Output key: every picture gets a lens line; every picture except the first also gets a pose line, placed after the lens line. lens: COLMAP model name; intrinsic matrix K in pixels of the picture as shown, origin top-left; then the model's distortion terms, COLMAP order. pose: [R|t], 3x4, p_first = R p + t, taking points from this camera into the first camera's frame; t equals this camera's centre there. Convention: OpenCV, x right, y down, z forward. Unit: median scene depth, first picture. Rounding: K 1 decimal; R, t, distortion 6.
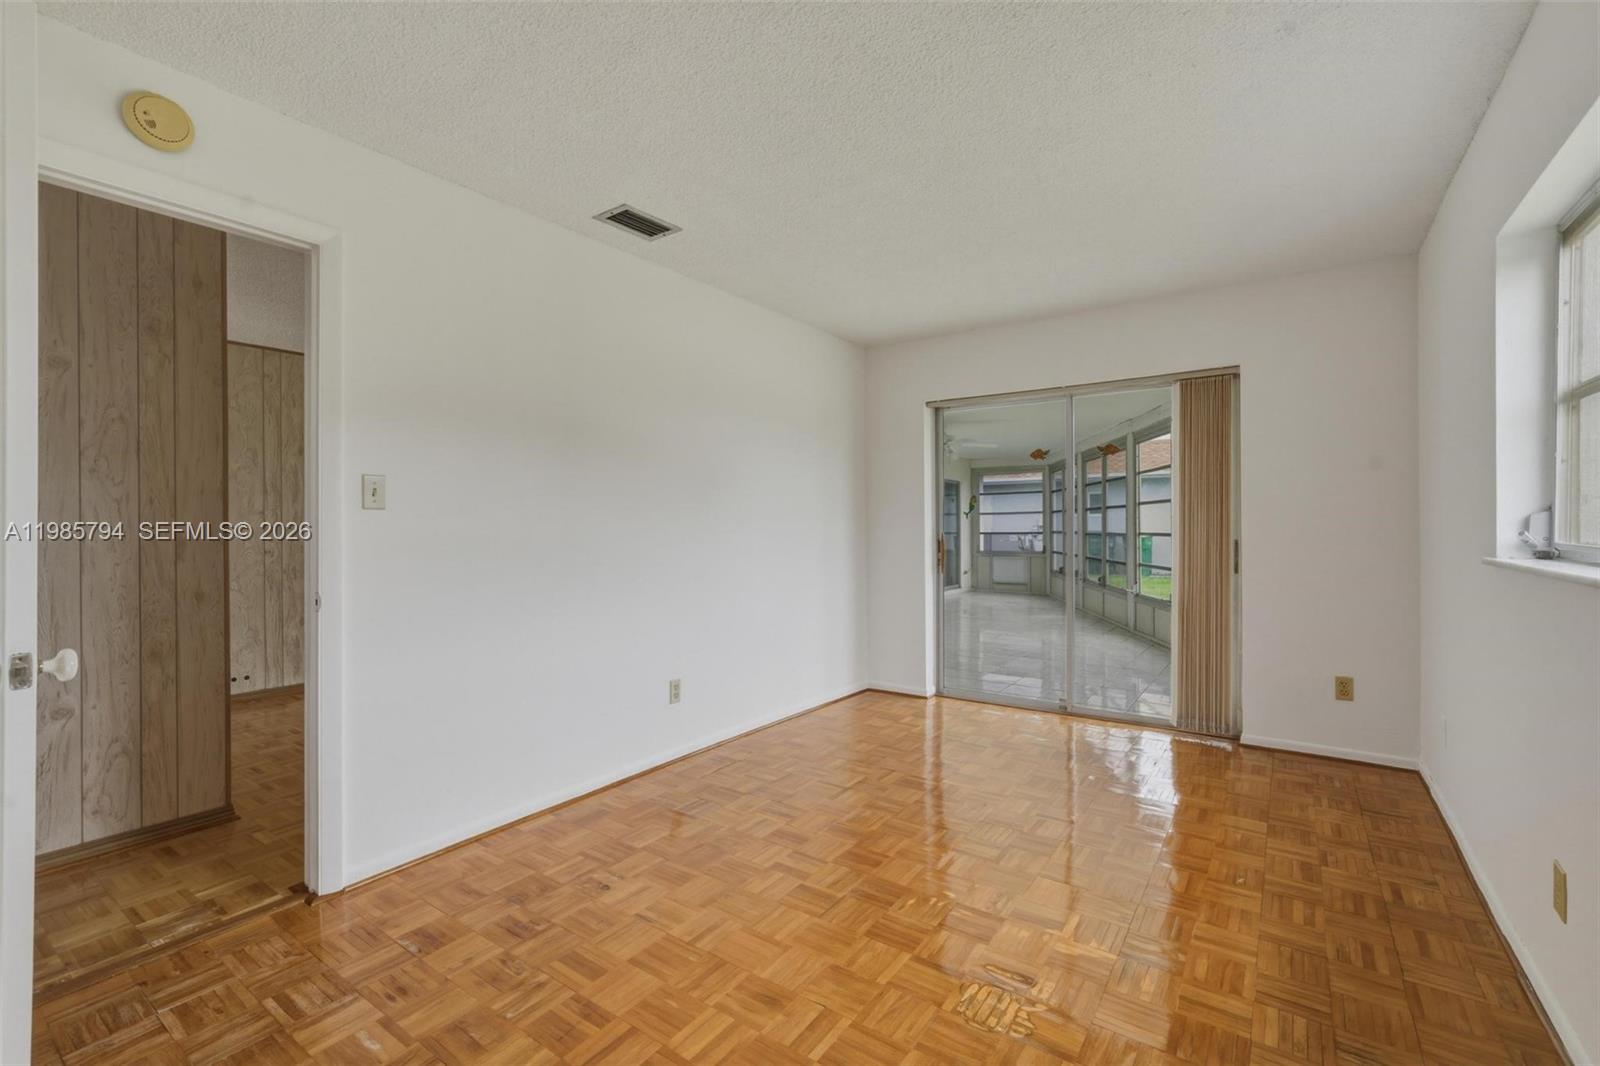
lens RADIAL K [[686.0, 0, 806.3], [0, 686.0, 532.2], [0, 0, 1]] dist [-0.009819, 0.002113]
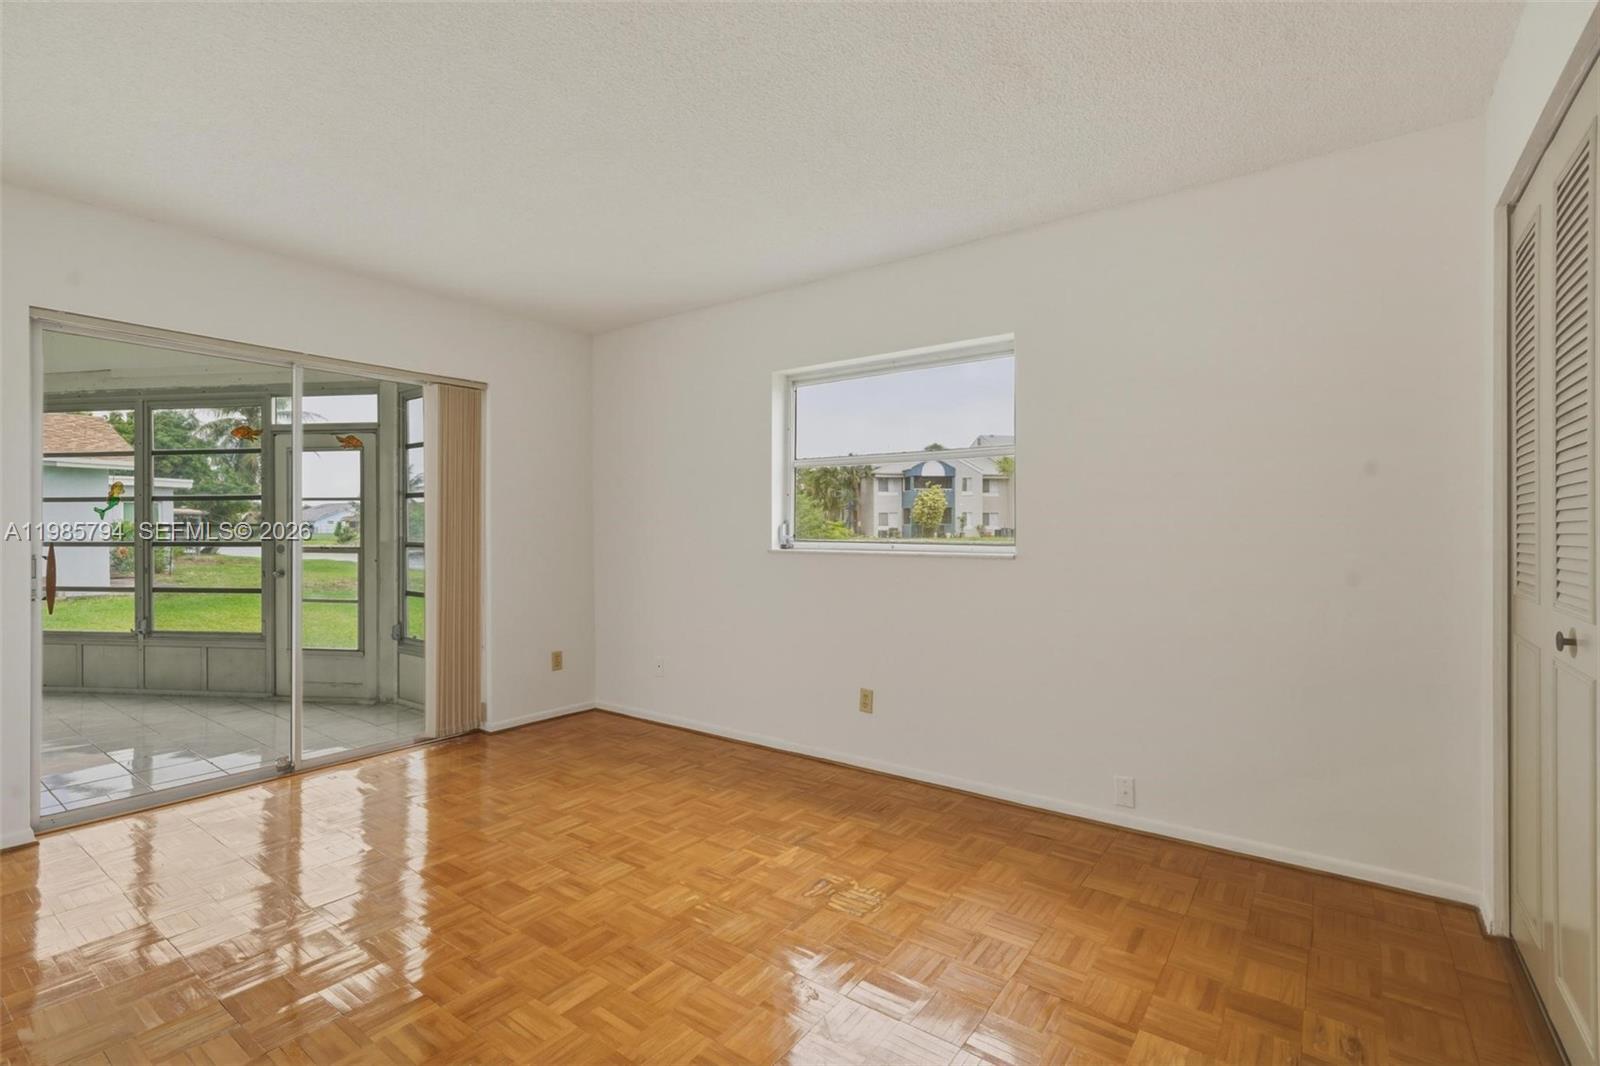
lens RADIAL K [[721.9, 0, 799.0], [0, 721.9, 528.3], [0, 0, 1]] dist [-0.000129, 0.000082]
pose [[0.024913, 0.008422, 0.999654, -0.564786], [0.011185, 0.999900, -0.008703, 0.001135], [-0.999627, 0.011398, 0.024817, 0.546656]]
